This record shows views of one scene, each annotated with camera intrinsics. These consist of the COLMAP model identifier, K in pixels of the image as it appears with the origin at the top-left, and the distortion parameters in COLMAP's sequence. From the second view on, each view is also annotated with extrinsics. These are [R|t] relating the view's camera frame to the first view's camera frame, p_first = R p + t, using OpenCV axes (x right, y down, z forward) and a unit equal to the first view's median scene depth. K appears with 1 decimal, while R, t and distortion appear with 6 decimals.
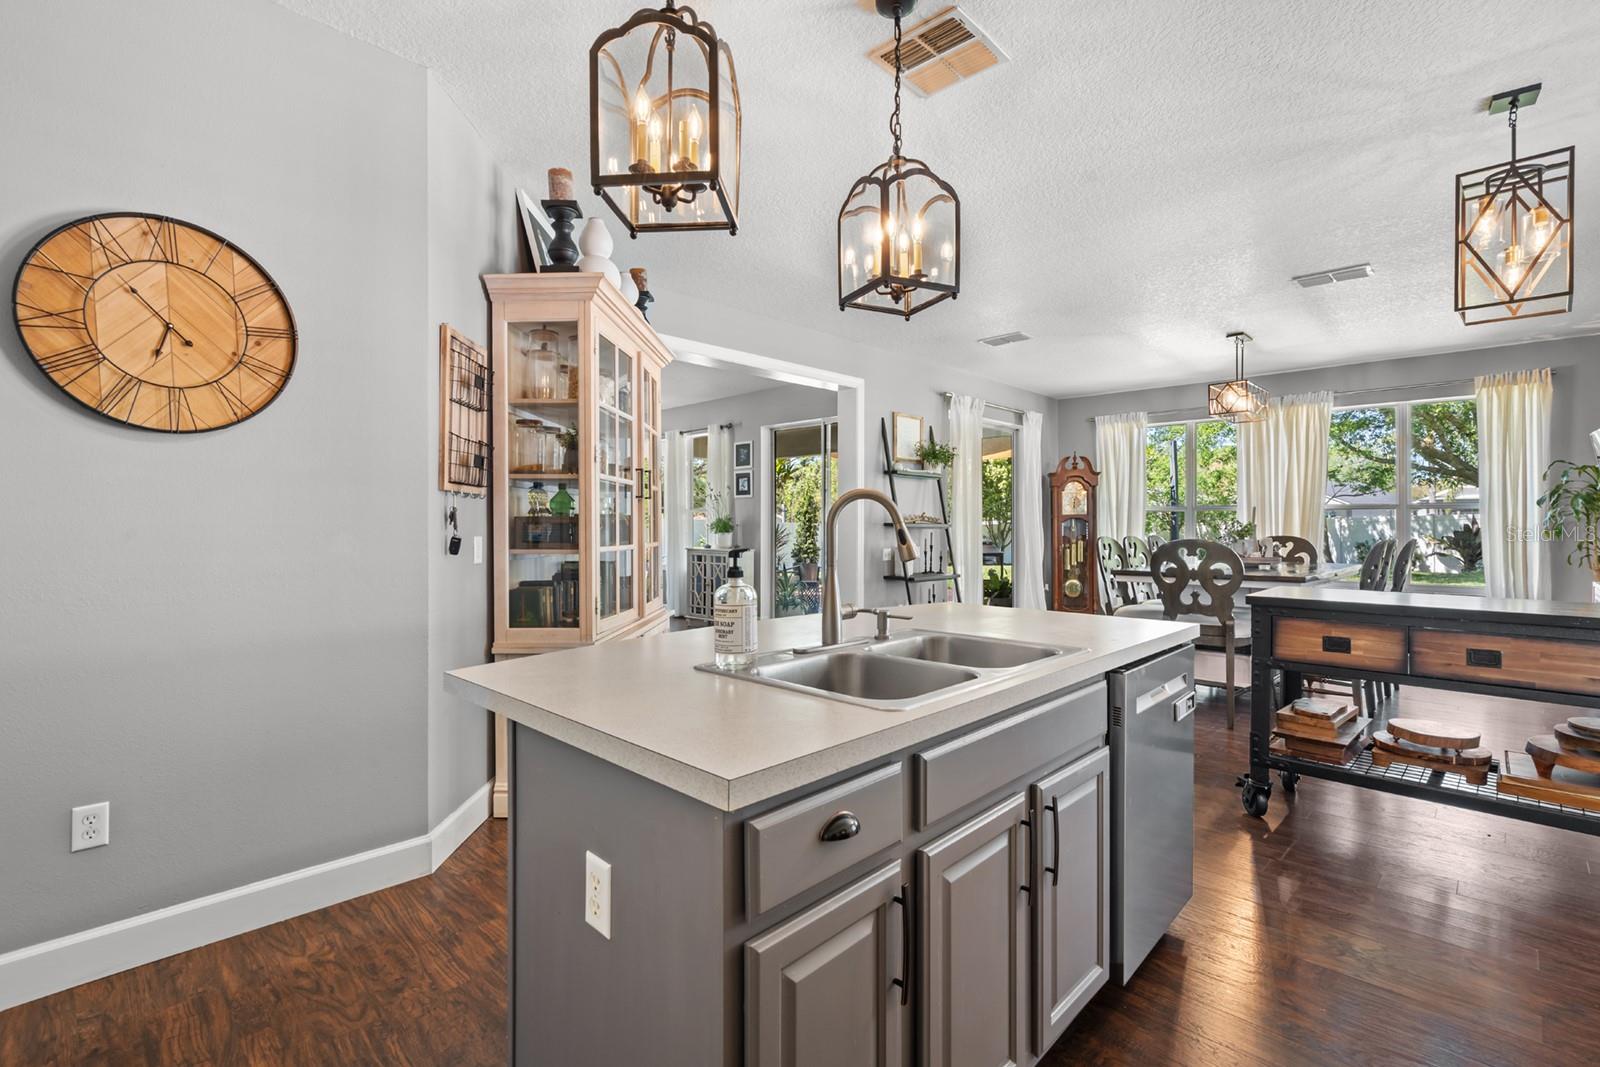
lens RADIAL K [[730.9, 0, 790.0], [0, 730.9, 529.6], [0, 0, 1]] dist [-0.003040, 0.001907]
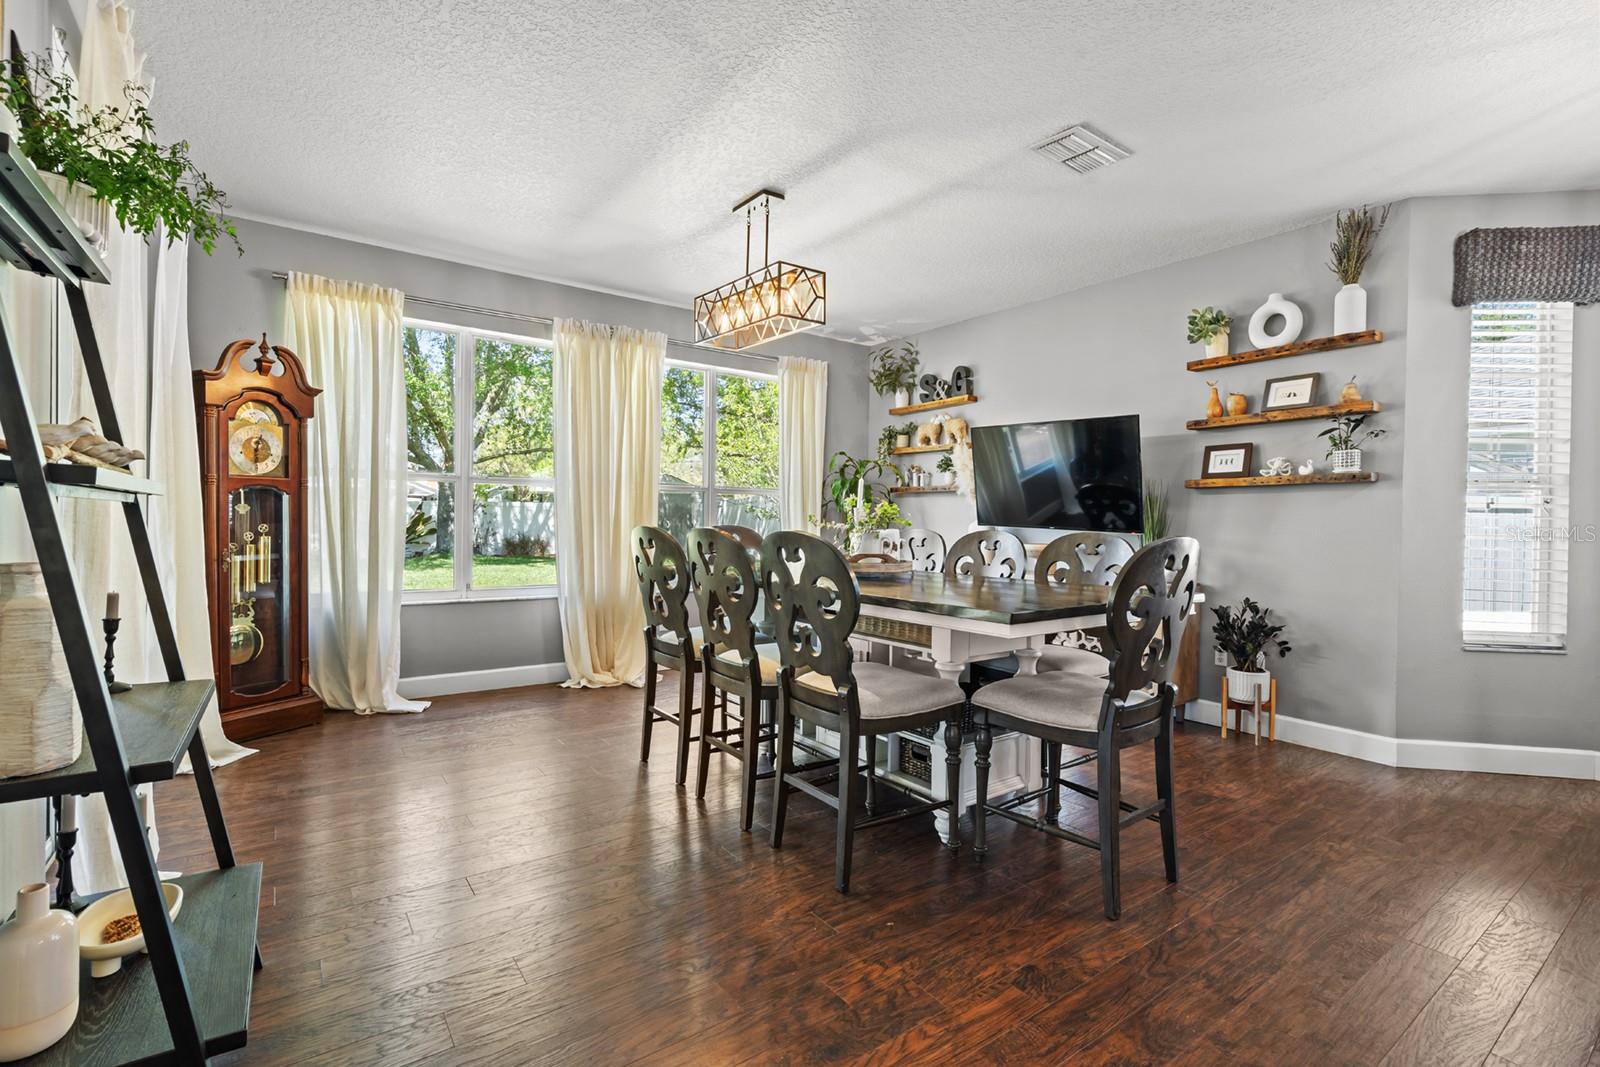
lens RADIAL K [[730.9, 0, 796.3], [0, 730.9, 527.1], [0, 0, 1]] dist [-0.003040, 0.001907]
pose [[0.176308, -0.003922, 0.984327, 0.019513], [-0.011485, 0.999916, 0.006041, 0.002534], [-0.984268, -0.012370, 0.176248, 0.621638]]
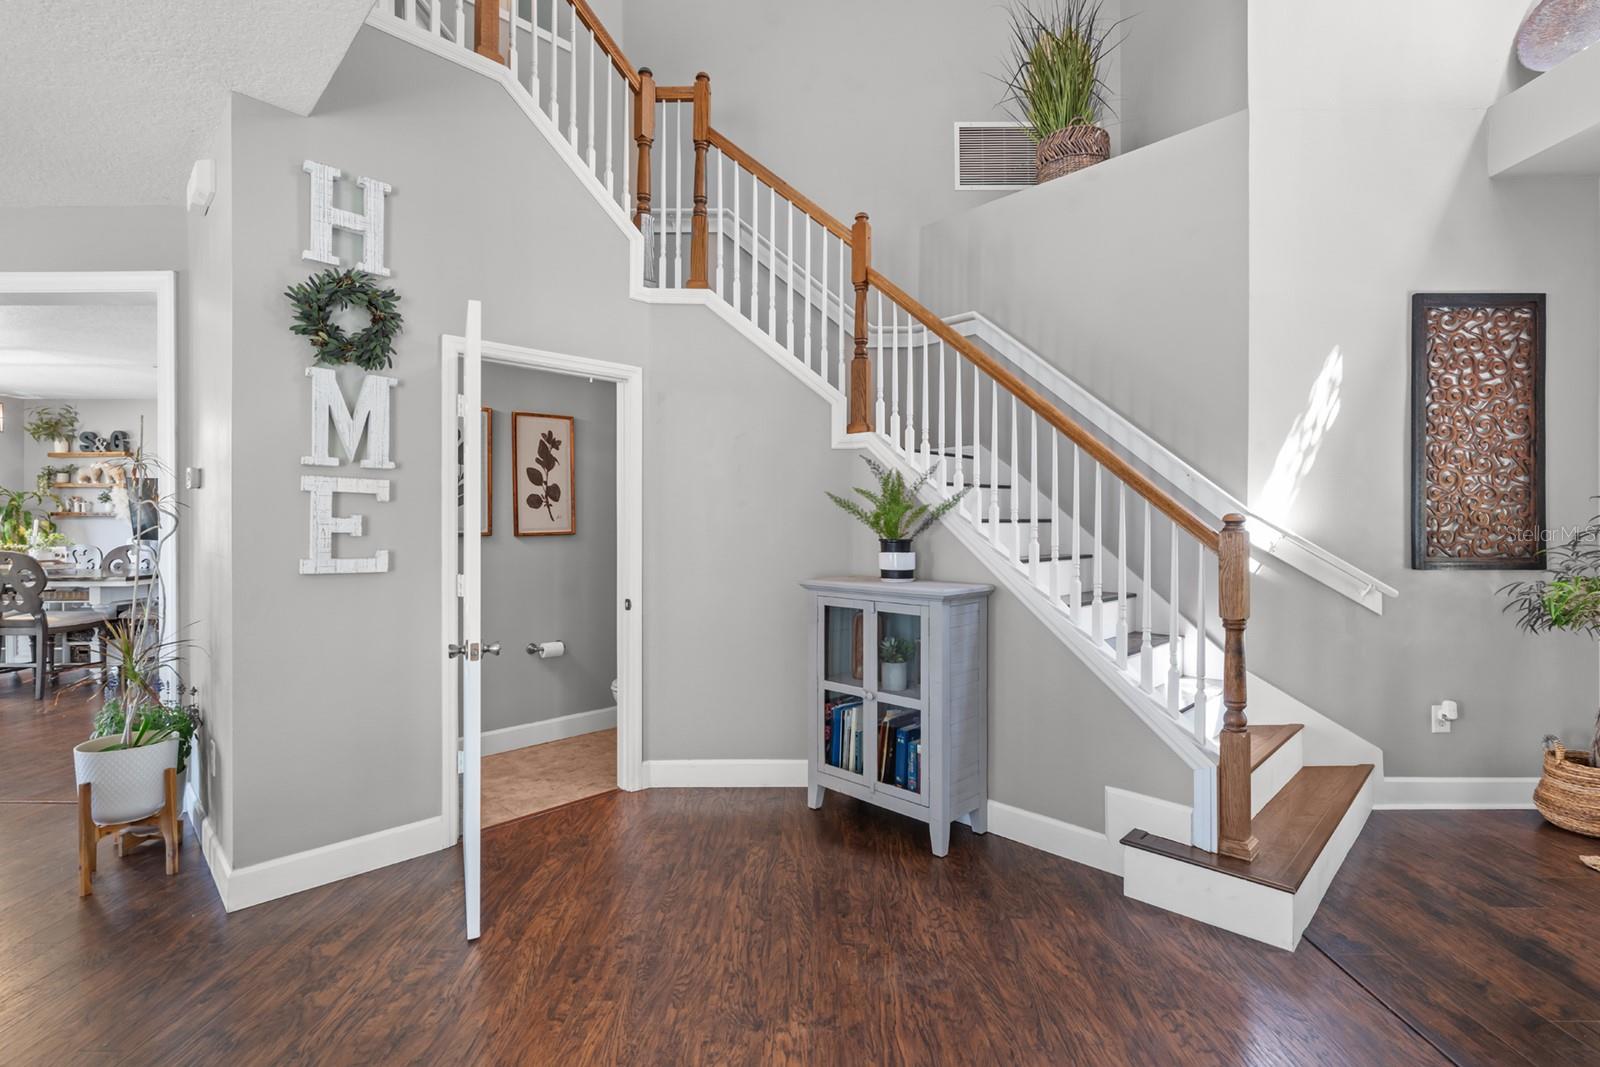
lens RADIAL K [[730.9, 0, 805.0], [0, 730.9, 521.1], [0, 0, 1]] dist [-0.003040, 0.001907]
pose [[-0.694934, 0.003988, 0.719062, -0.643052], [0.006632, 0.999978, 0.000863, -0.016415], [-0.719043, 0.005369, -0.694945, 0.611795]]
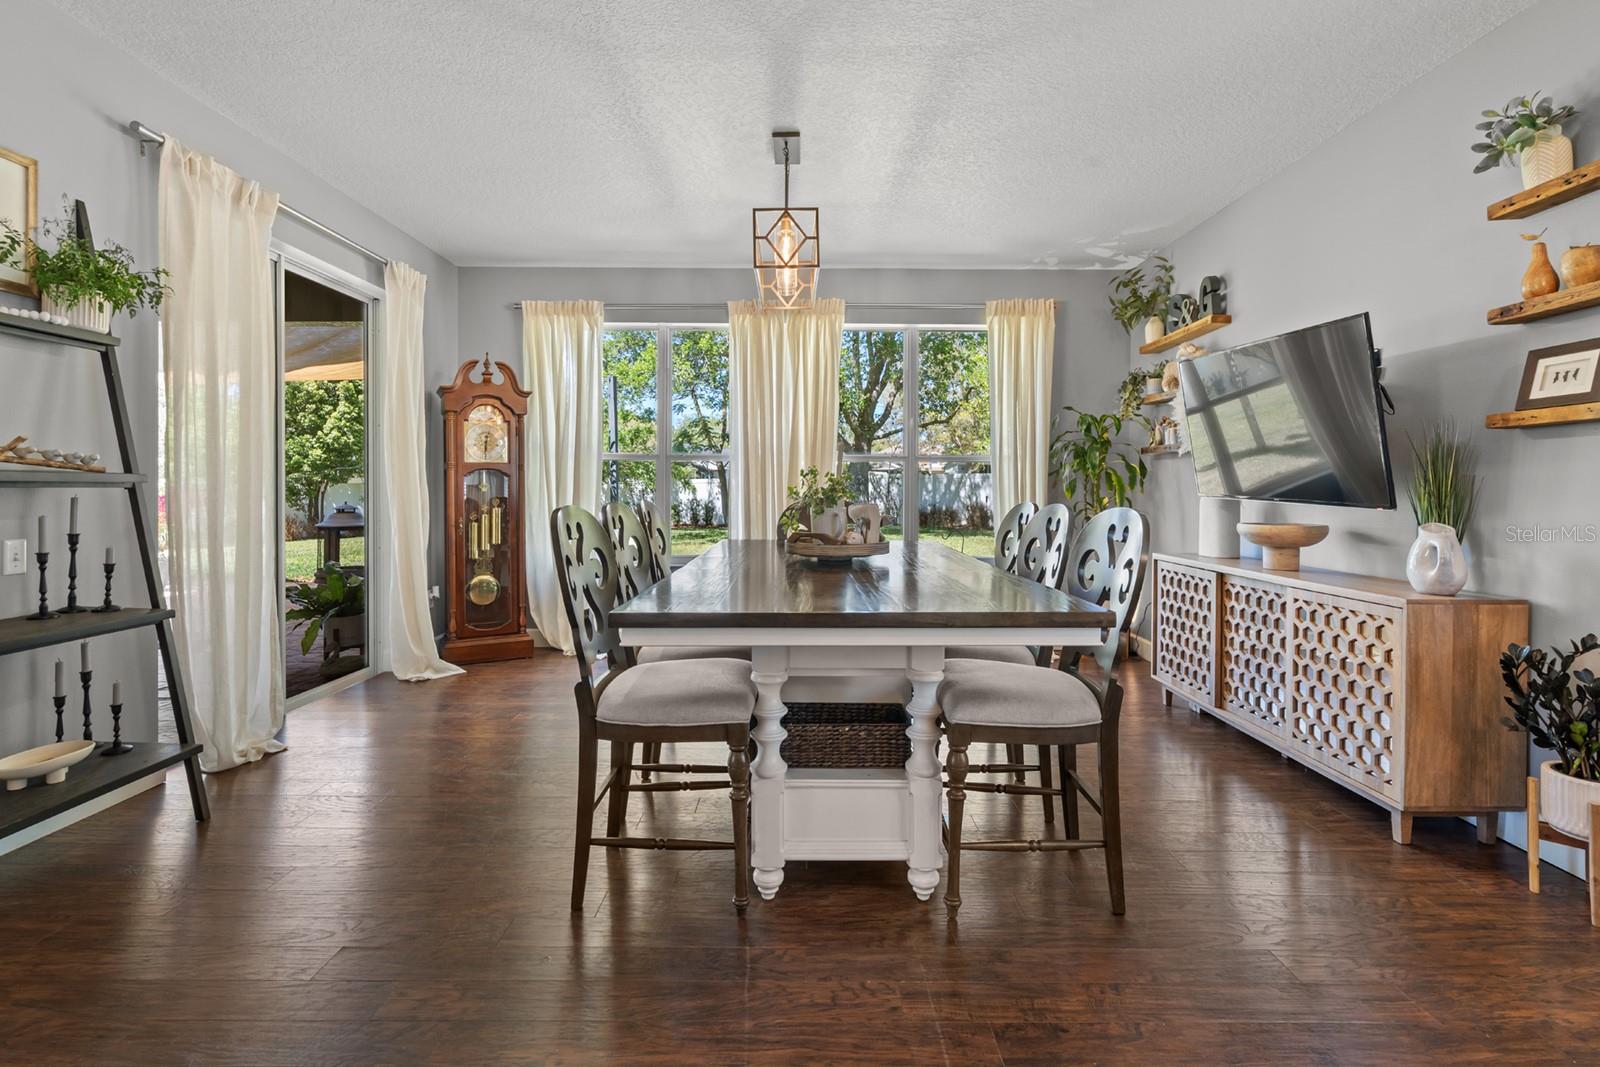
lens RADIAL K [[730.9, 0, 794.5], [0, 730.9, 492.1], [0, 0, 1]] dist [-0.003040, 0.001907]
pose [[0.717435, -0.001792, 0.696623, 0.168693], [-0.001134, 0.999992, 0.003740, -0.000485], [-0.696624, -0.003473, 0.717428, 0.433450]]
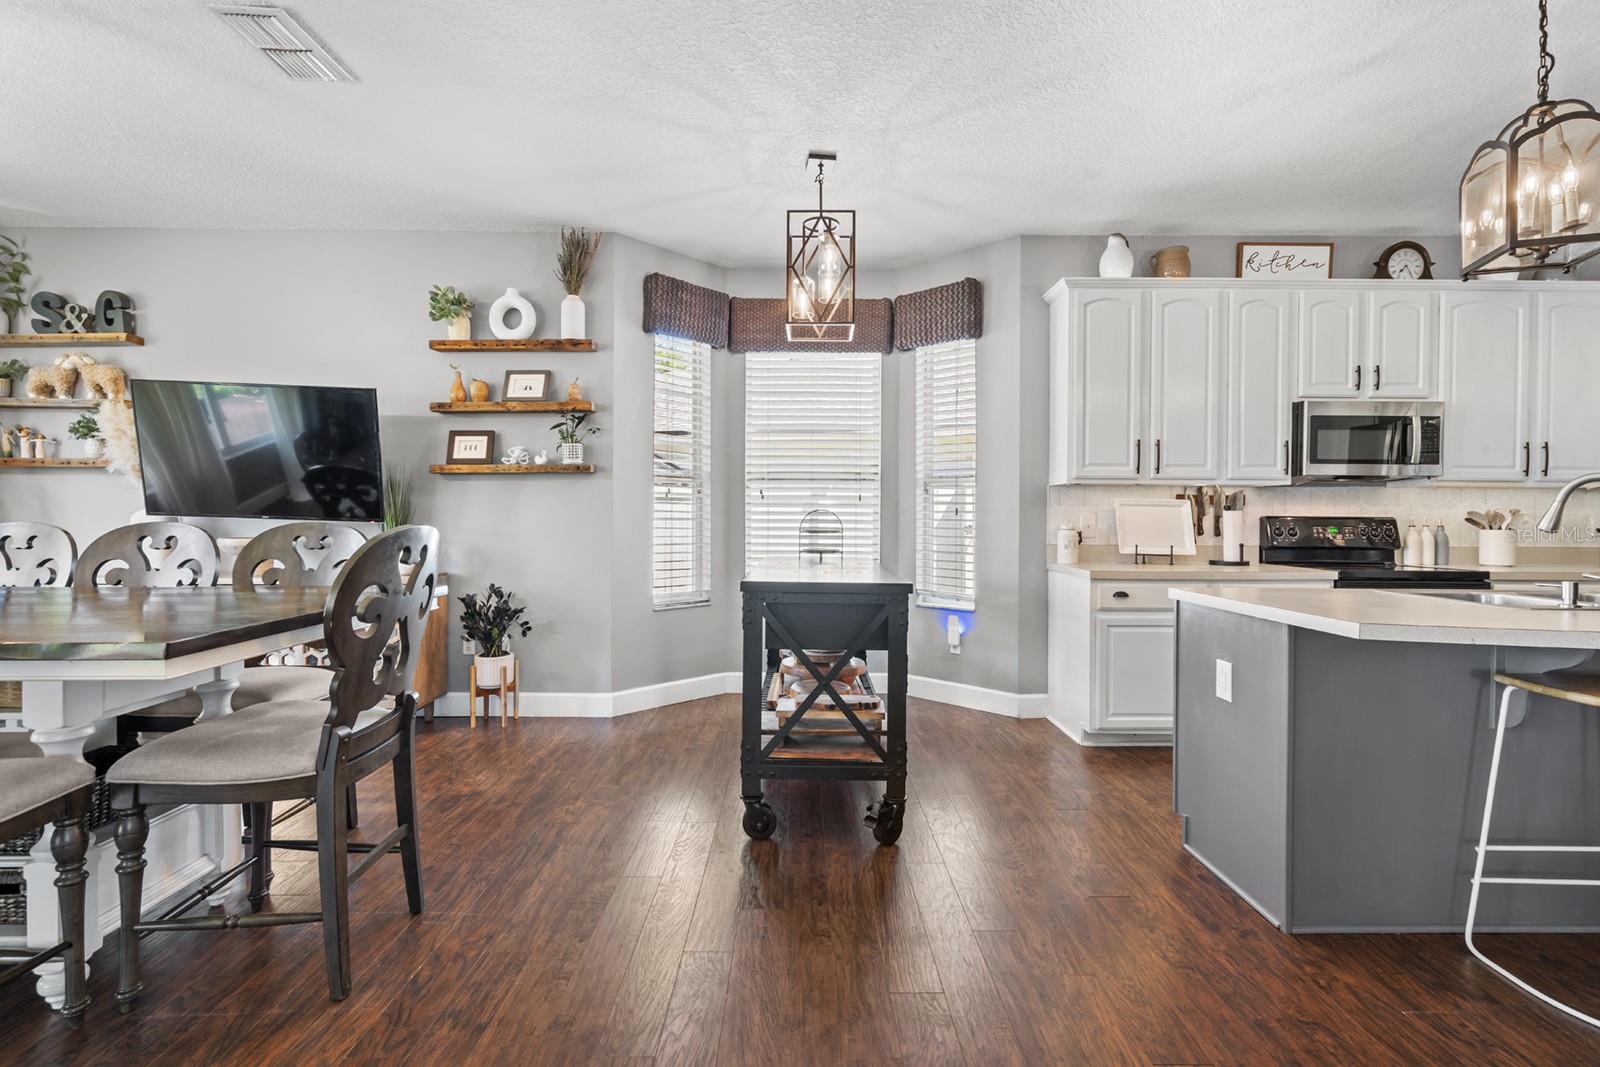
lens RADIAL K [[730.9, 0, 809.9], [0, 730.9, 520.6], [0, 0, 1]] dist [-0.003040, 0.001907]
pose [[-0.705145, -0.005896, 0.709039, 0.049746], [0.000541, 0.999961, 0.008852, 0.002464], [-0.709063, 0.006625, -0.705114, 0.606967]]
